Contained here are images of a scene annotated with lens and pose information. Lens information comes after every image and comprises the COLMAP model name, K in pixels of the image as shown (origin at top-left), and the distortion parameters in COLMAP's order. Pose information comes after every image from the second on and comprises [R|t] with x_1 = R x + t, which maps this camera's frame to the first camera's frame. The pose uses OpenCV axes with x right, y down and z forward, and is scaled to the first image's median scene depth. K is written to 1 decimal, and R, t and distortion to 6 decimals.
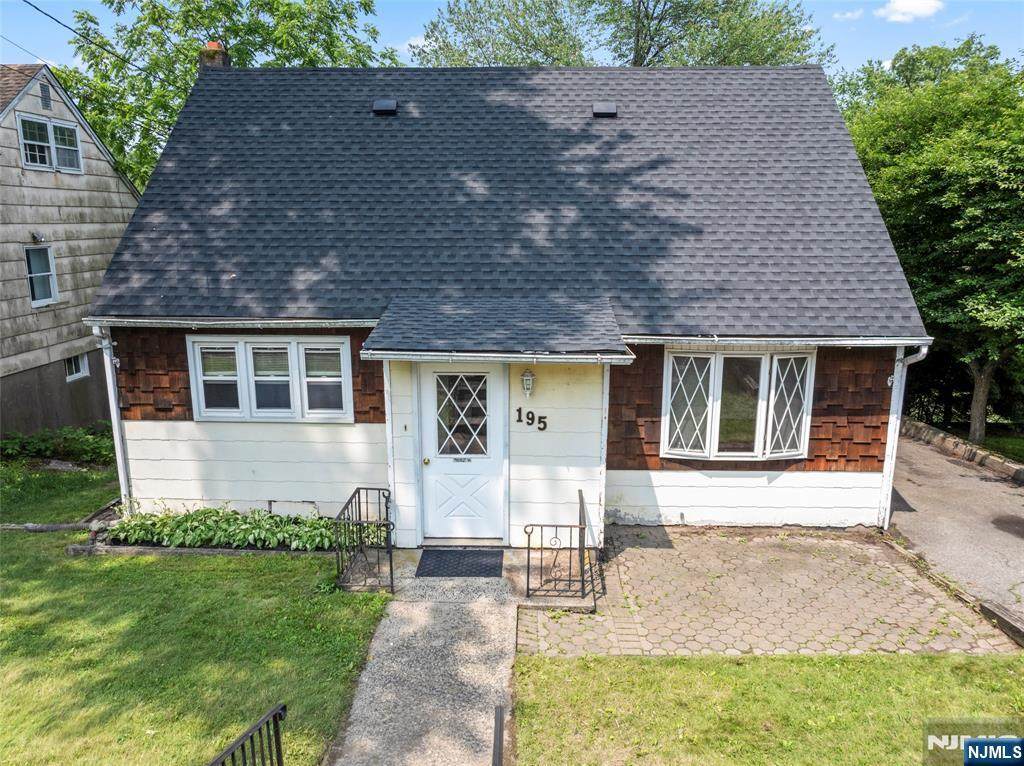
lens RADIAL K [[722.1, 0, 509.3], [0, 722.1, 377.3], [0, 0, 1]] dist [-0.044965, 0.007515]
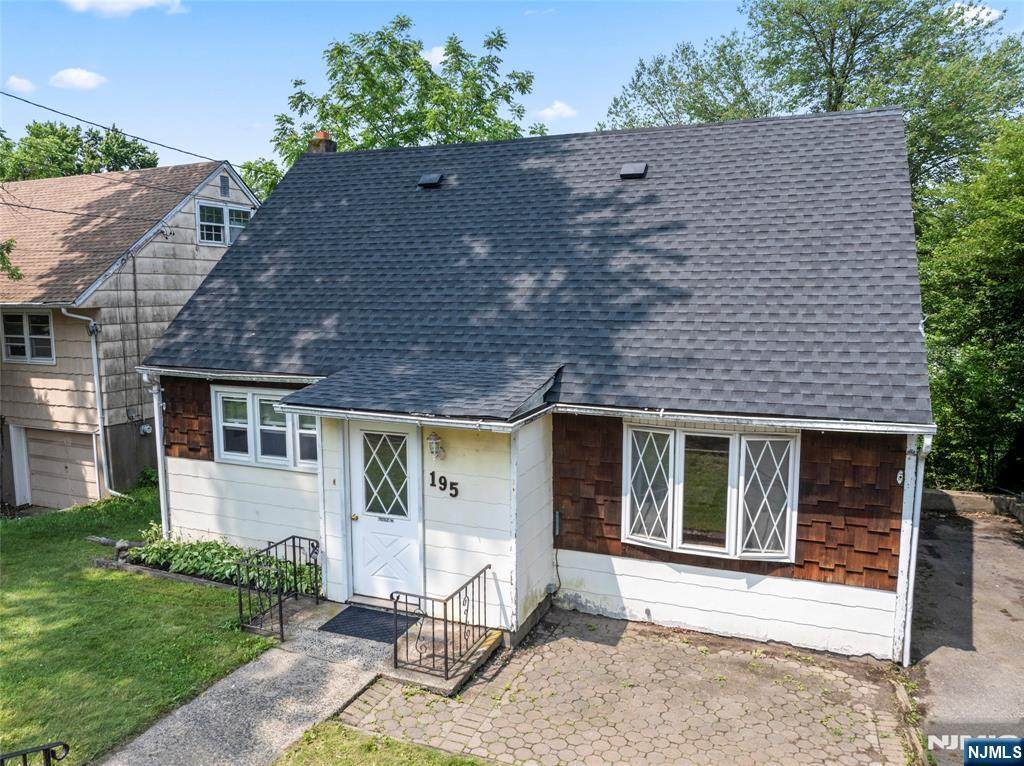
lens RADIAL K [[722.1, 0, 509.3], [0, 722.1, 377.3], [0, 0, 1]] dist [-0.044965, 0.007515]
pose [[0.940081, 0.037272, -0.338908, 0.381784], [-0.069689, 0.994027, -0.083987, -0.008709], [0.333754, 0.102573, 0.937063, 0.089907]]
